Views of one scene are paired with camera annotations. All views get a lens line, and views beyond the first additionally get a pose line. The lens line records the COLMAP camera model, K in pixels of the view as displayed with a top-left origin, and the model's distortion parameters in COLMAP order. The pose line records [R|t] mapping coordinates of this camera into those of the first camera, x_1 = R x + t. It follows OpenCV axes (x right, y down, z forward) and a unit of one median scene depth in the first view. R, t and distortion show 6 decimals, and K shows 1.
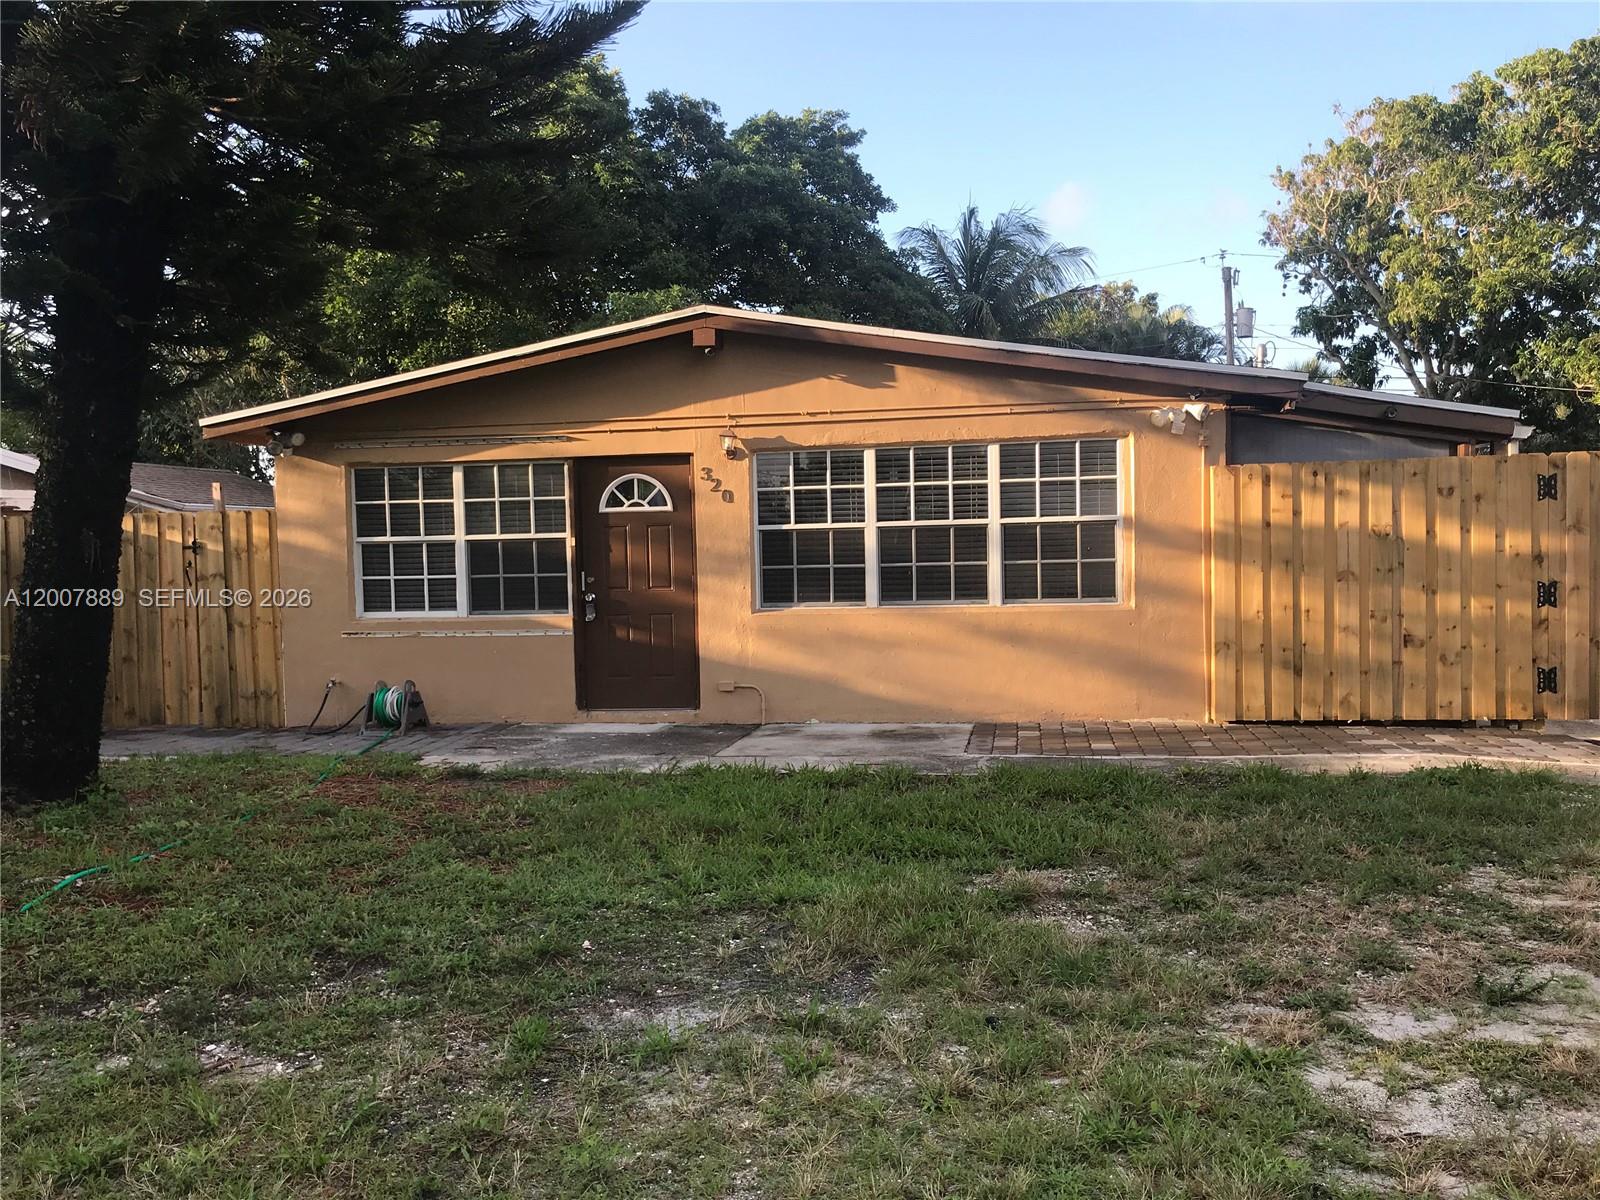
lens RADIAL K [[1312.1, 0, 800.0], [0, 1312.1, 600.0], [0, 0, 1]] dist [0.006962, 0.002346]
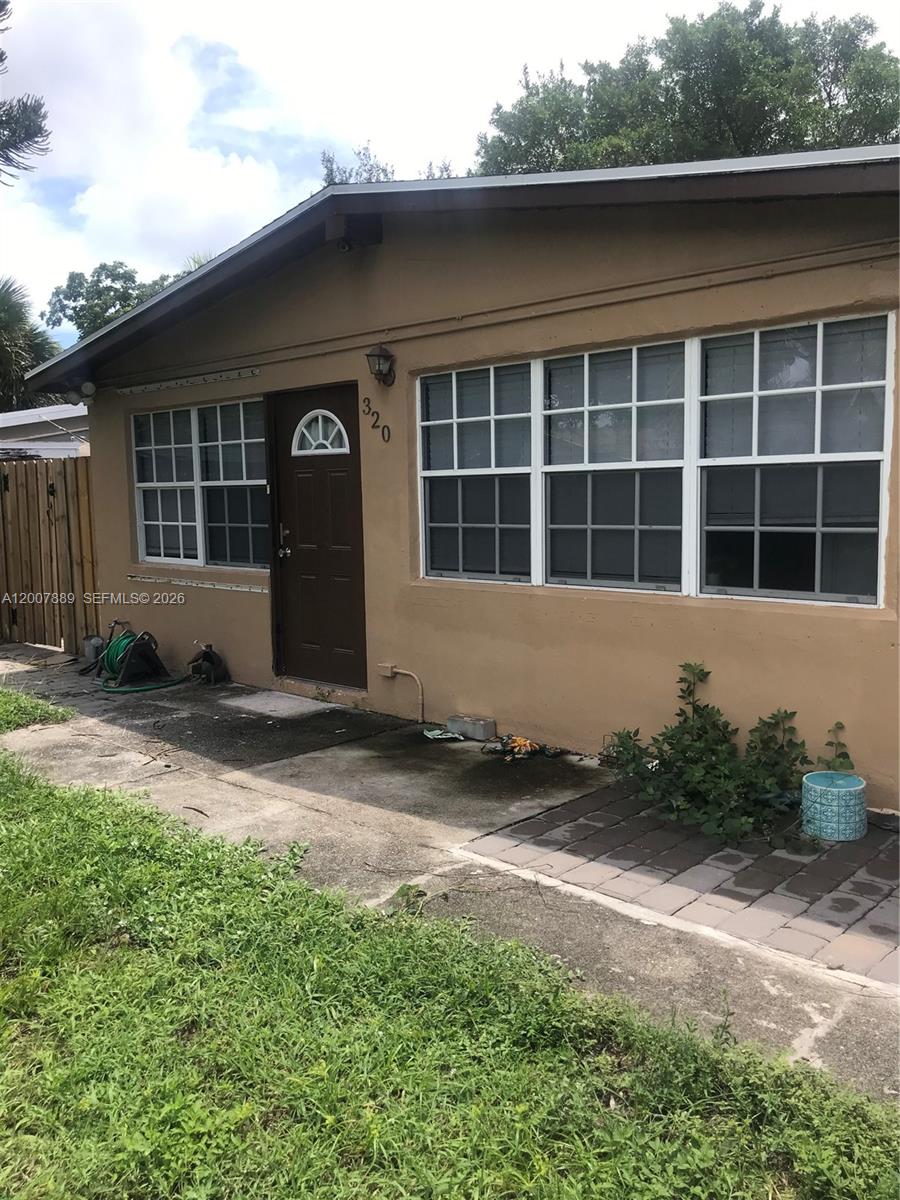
lens RADIAL K [[984.1, 0, 450.0], [0, 984.1, 600.0], [0, 0, 1]] dist [0.006962, 0.002346]
pose [[0.838888, 0.064686, -0.540447, 0.295095], [-0.013542, 0.995086, 0.098081, -0.036639], [0.544136, -0.074961, 0.835642, 0.499319]]
